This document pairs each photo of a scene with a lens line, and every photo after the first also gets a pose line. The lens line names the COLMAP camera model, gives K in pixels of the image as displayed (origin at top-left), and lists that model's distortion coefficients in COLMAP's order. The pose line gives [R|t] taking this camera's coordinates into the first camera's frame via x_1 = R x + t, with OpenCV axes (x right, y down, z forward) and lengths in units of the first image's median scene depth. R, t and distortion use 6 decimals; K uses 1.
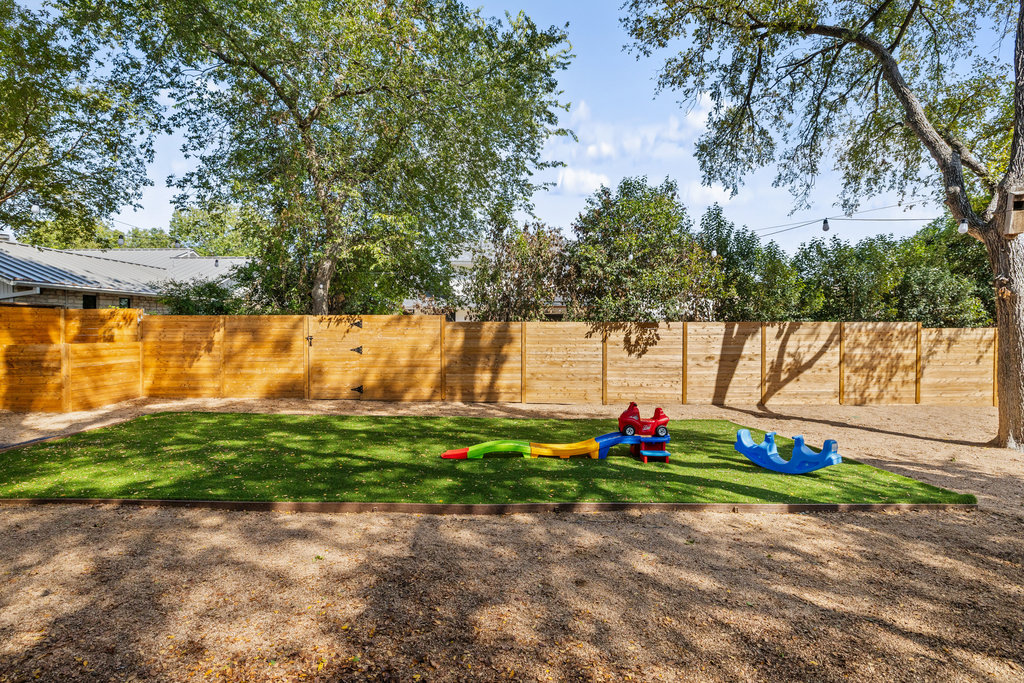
lens RADIAL K [[477.4, 0, 507.1], [0, 477.4, 331.3], [0, 0, 1]] dist [-0.015248, -0.000286]
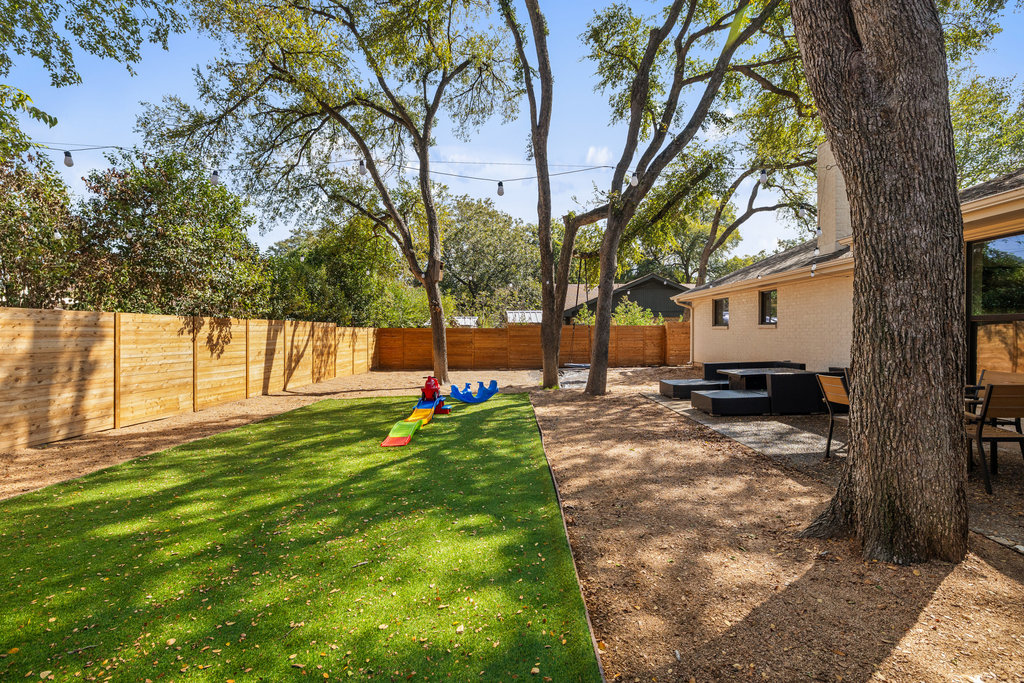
lens RADIAL K [[477.4, 0, 507.1], [0, 477.4, 337.4], [0, 0, 1]] dist [-0.015248, -0.000286]
pose [[0.014185, -0.008803, 0.999861, -0.651985], [0.000366, 0.999961, 0.008799, 0.011034], [-0.999899, 0.000241, 0.014188, 0.416983]]
